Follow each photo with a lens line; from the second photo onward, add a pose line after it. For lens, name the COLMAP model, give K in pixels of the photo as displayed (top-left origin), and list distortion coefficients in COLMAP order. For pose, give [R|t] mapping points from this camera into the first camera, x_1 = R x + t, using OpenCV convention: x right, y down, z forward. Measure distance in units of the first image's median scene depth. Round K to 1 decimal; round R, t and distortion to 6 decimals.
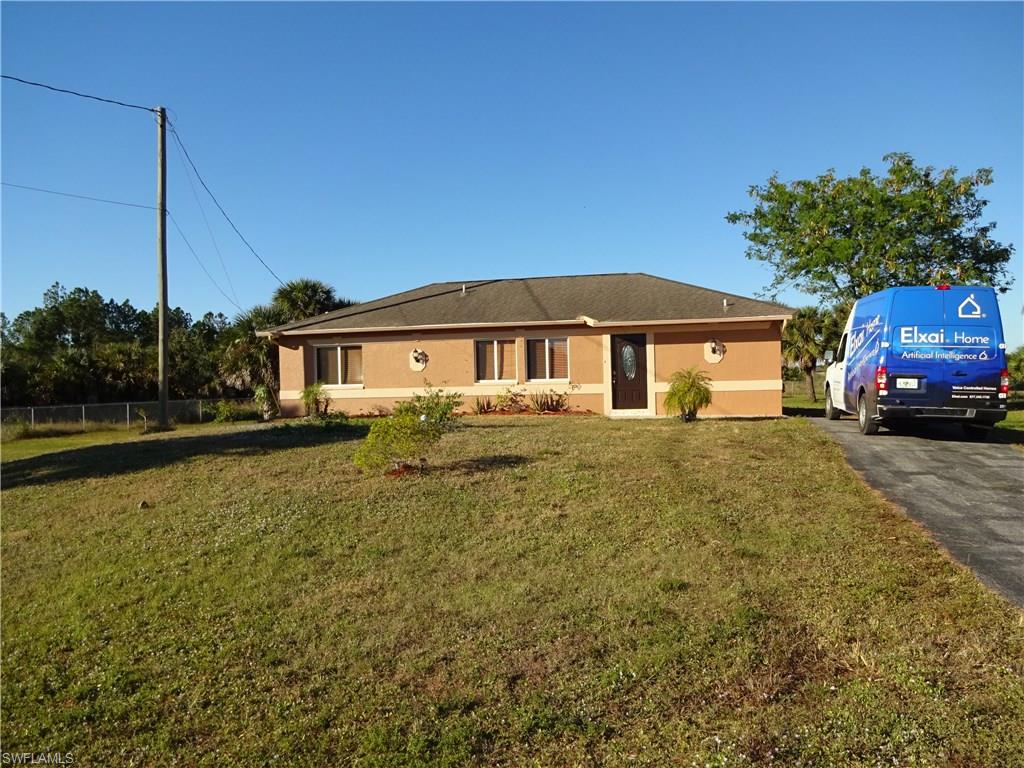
lens RADIAL K [[753.7, 0, 512.7], [0, 753.7, 402.3], [0, 0, 1]] dist [-0.034446, 0.002224]
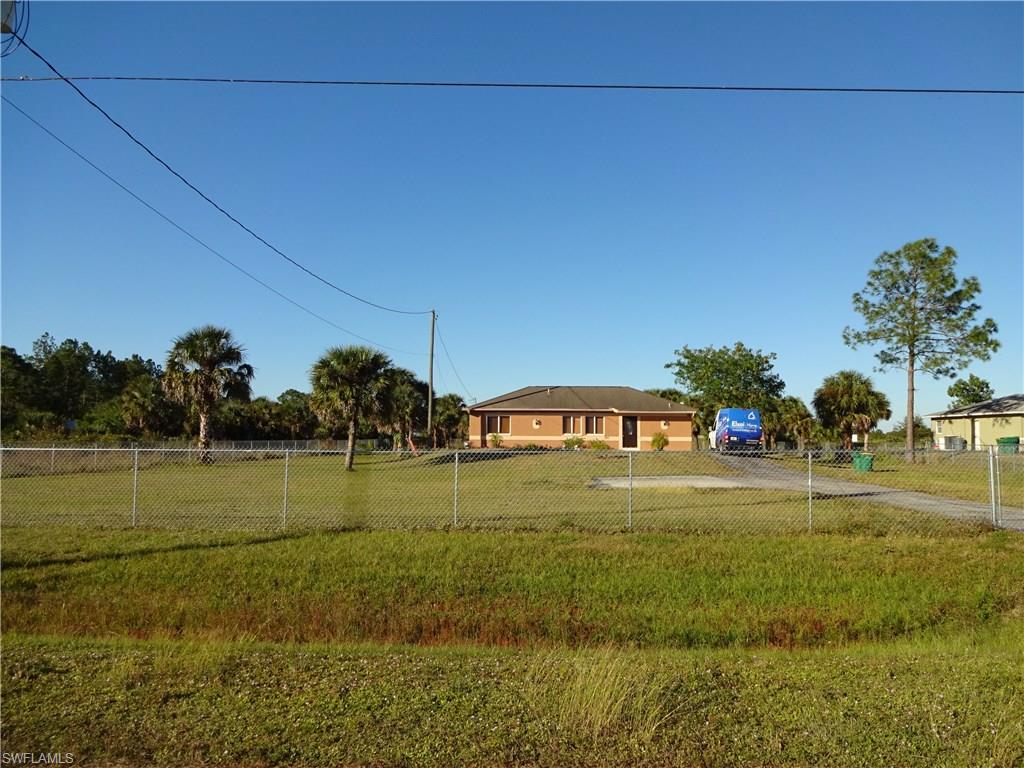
lens RADIAL K [[757.5, 0, 512.0], [0, 757.5, 384.0], [0, 0, 1]] dist [-0.007385, 0.004211]
pose [[0.988098, 0.040550, 0.148387, -0.568686], [-0.025841, 0.994677, -0.099748, 0.056727], [-0.151642, 0.094726, 0.983886, -1.303500]]
